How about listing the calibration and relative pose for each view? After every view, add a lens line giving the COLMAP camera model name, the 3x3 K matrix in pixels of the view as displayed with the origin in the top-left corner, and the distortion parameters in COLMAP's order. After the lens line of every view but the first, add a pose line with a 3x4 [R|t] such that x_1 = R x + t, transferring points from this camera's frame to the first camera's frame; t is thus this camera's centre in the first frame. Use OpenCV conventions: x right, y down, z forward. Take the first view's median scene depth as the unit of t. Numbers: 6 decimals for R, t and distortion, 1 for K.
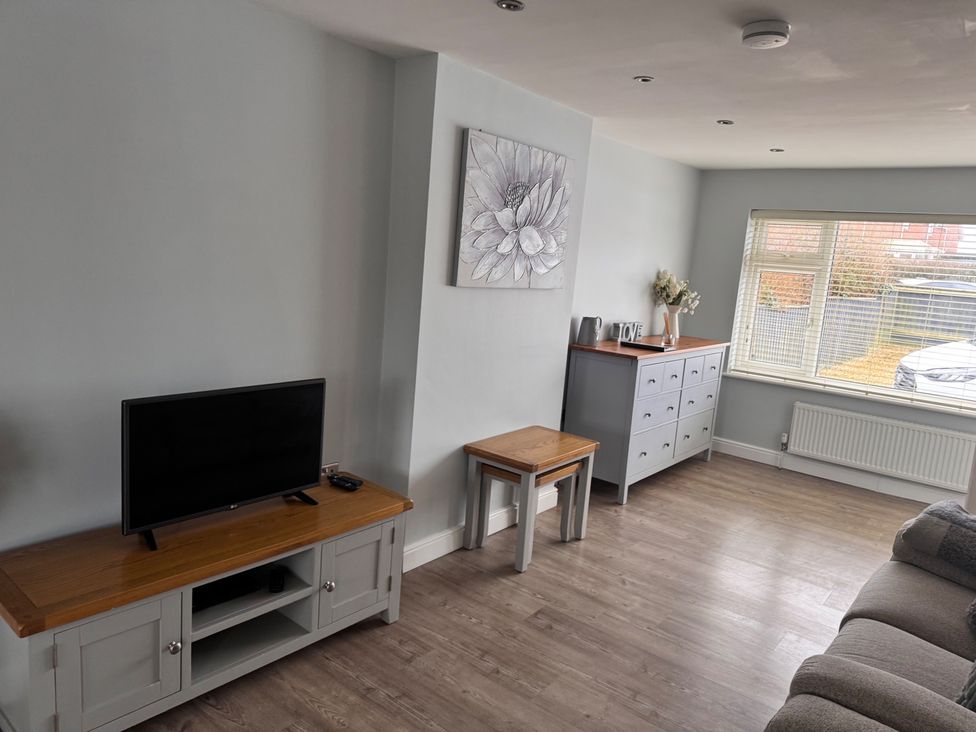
lens RADIAL K [[701.9, 0, 488.0], [0, 701.9, 366.0], [0, 0, 1]] dist [-0.012782, -0.008431]
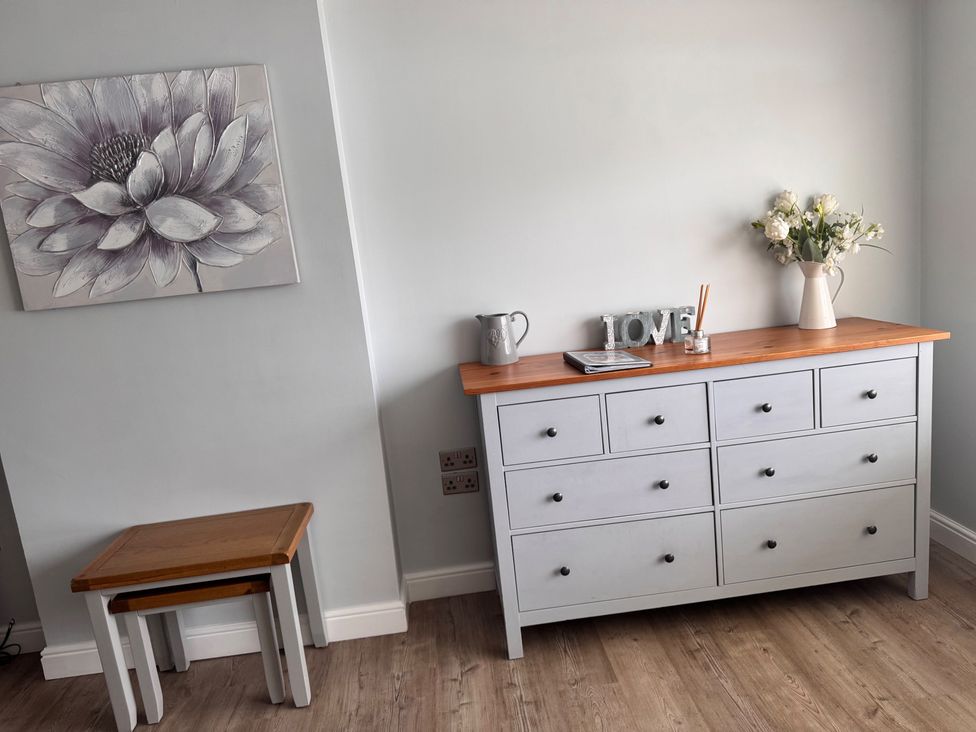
lens RADIAL K [[701.9, 0, 488.0], [0, 701.9, 366.0], [0, 0, 1]] dist [-0.012782, -0.008431]
pose [[0.671979, -0.012541, -0.740464, 0.685386], [0.036205, 0.999217, 0.015933, -0.044245], [0.739685, -0.037515, 0.671907, 0.743966]]
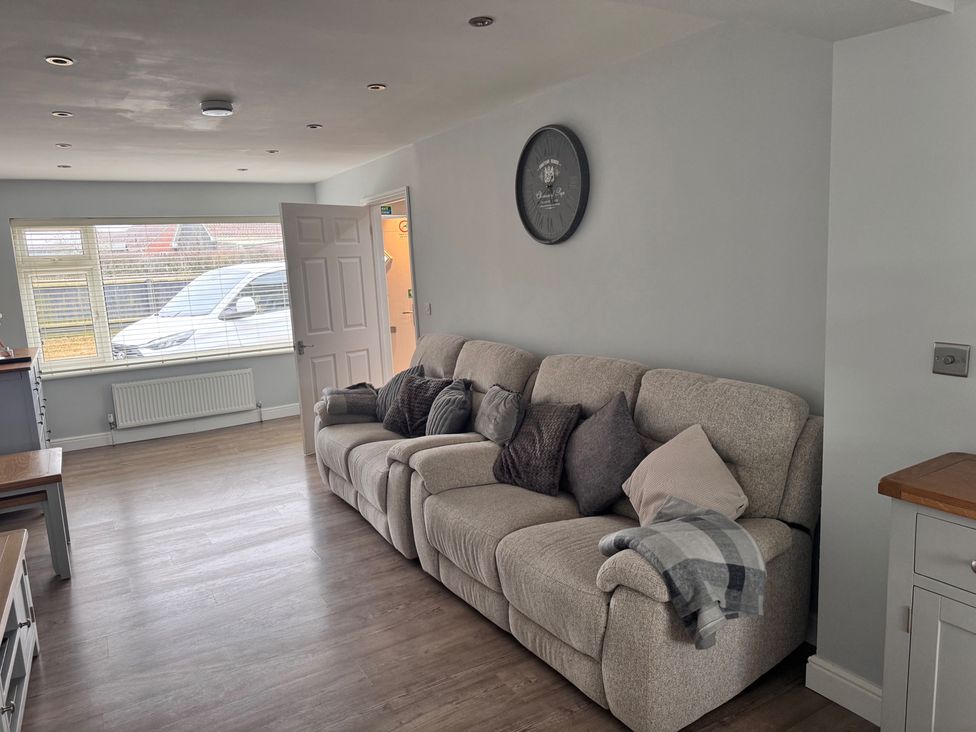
lens RADIAL K [[685.4, 0, 488.0], [0, 685.4, 366.0], [0, 0, 1]] dist [0.048050, -0.002666]
pose [[0.355619, -0.239089, 0.903533, -0.549716], [0.231814, 0.959083, 0.162549, -0.030094], [-0.905427, 0.151646, 0.396492, -0.023850]]
